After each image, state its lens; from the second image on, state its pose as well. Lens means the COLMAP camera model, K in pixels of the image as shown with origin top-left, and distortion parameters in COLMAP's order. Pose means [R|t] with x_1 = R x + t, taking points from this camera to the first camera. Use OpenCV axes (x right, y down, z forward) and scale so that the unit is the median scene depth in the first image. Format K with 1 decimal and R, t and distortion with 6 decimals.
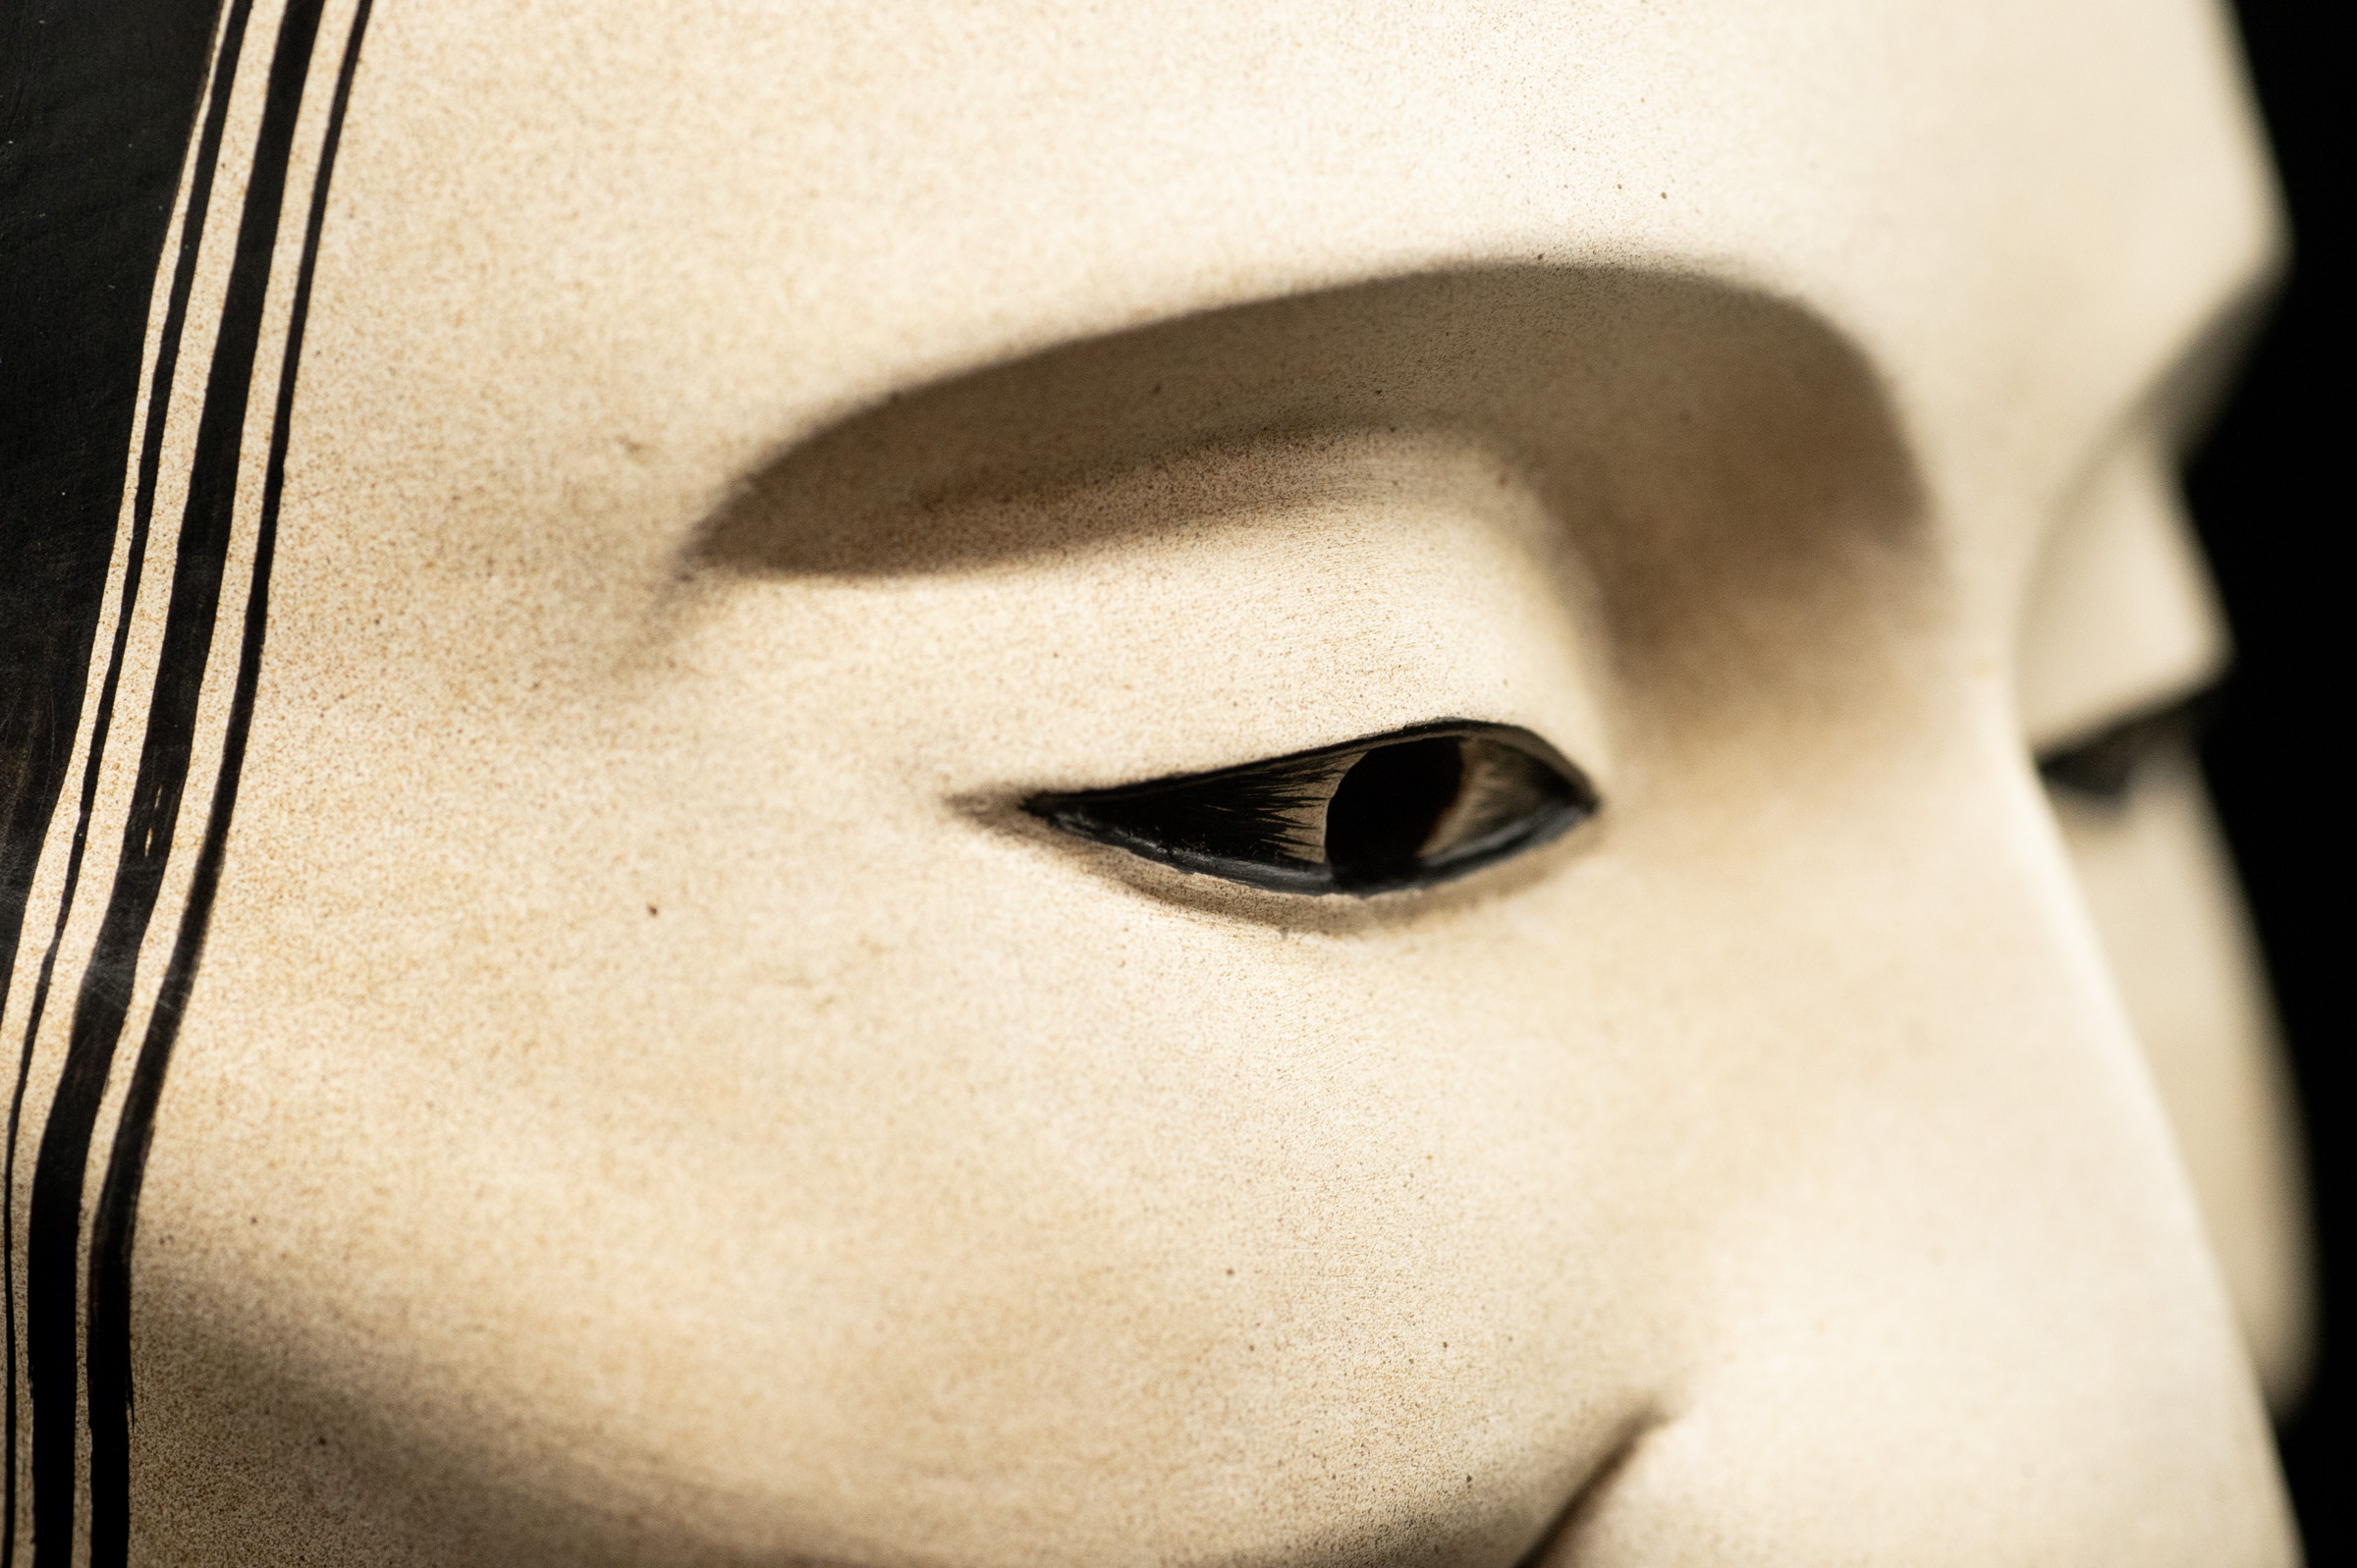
lens RADIAL K [[8088.1, 0, 1155.9], [0, 8088.1, 772.5], [0, 0, 1]] dist [0.267795, 0.000000]
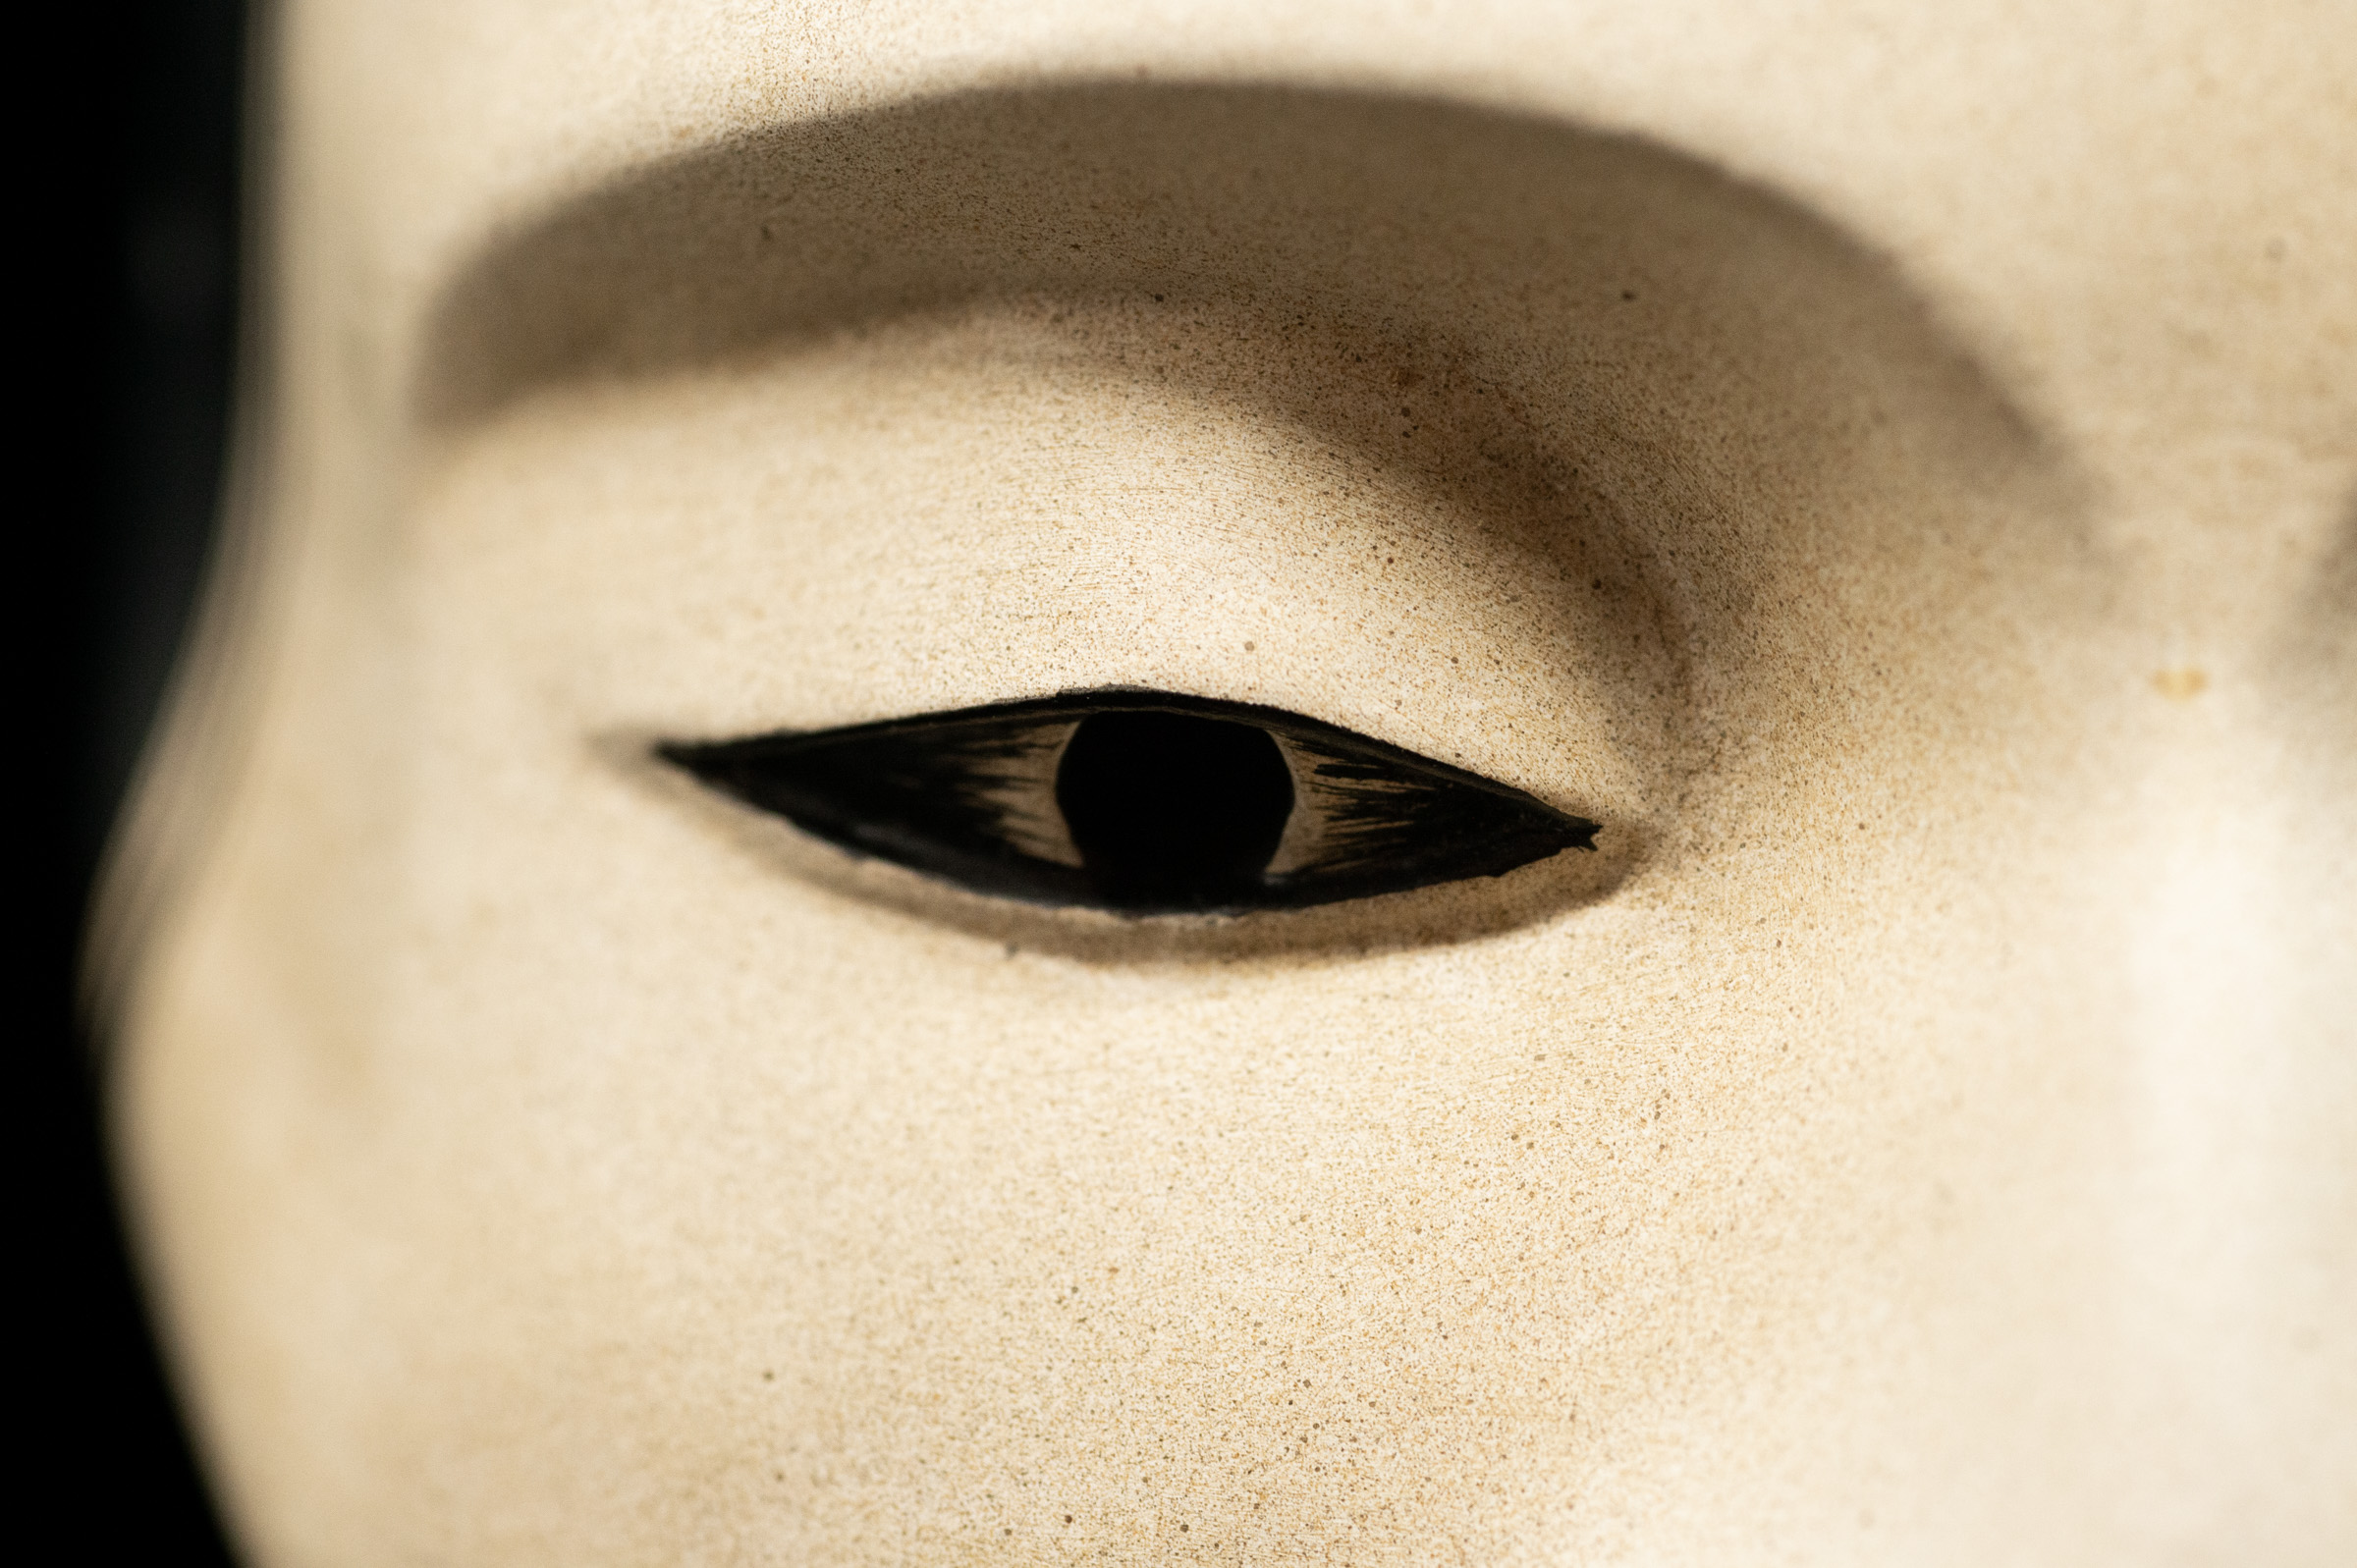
lens RADIAL K [[8088.1, 0, 1180.3], [0, 8088.1, 779.1], [0, 0, 1]] dist [0.267795, 0.000000]
pose [[0.562054, 0.086776, -0.822536, 0.660983], [-0.056564, 0.996186, 0.066445, -0.048737], [0.825164, 0.009180, 0.564819, 0.590309]]
